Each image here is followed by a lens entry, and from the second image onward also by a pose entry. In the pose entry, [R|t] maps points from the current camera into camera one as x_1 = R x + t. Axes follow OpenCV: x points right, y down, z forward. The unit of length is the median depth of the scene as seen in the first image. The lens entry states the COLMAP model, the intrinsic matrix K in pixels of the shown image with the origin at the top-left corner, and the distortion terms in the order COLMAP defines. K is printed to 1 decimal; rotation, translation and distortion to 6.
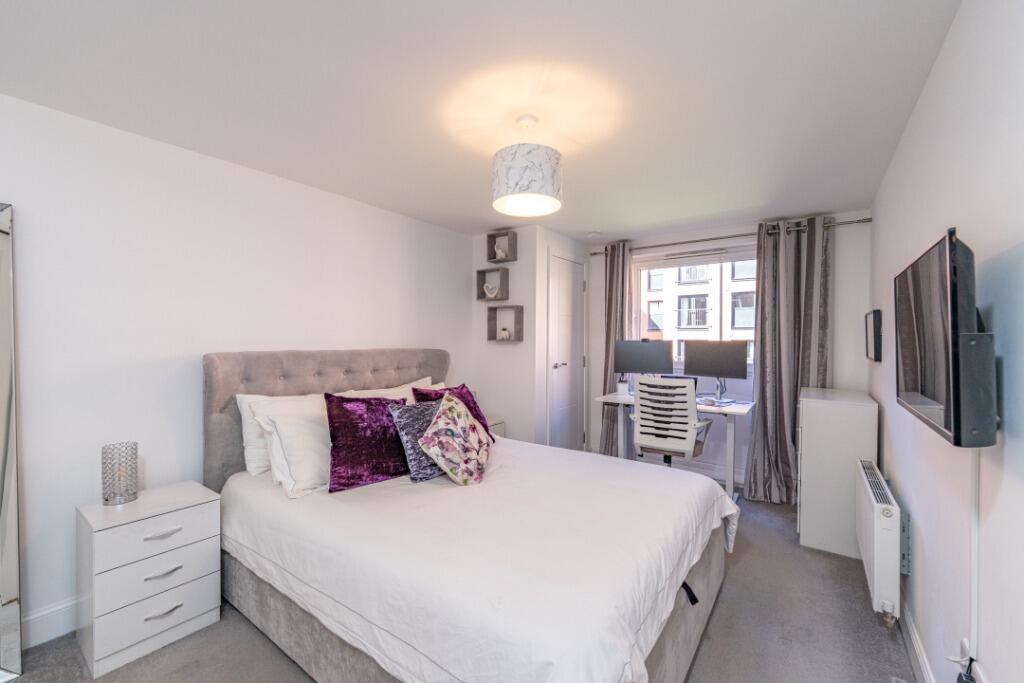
lens RADIAL K [[418.7, 0, 513.7], [0, 418.7, 343.4], [0, 0, 1]] dist [-0.001782, -0.000023]
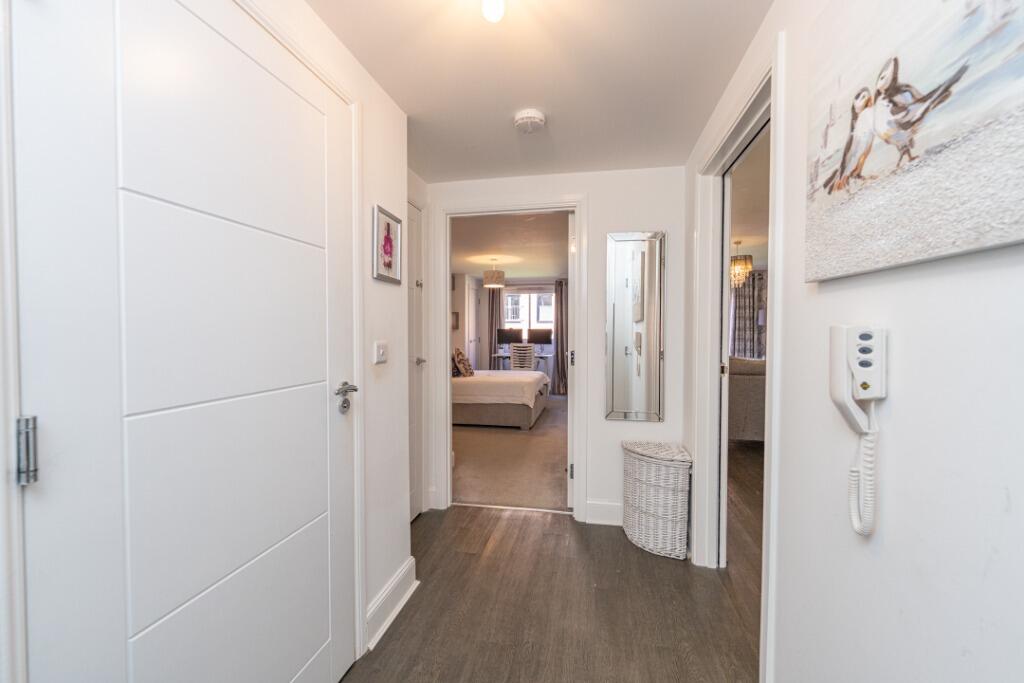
lens RADIAL K [[418.7, 0, 512.1], [0, 418.7, 339.1], [0, 0, 1]] dist [-0.001782, -0.000023]
pose [[0.910368, -0.007173, 0.413738, -0.631222], [0.003251, 0.999943, 0.010183, 0.025346], [-0.413788, -0.007925, 0.910339, -1.075639]]
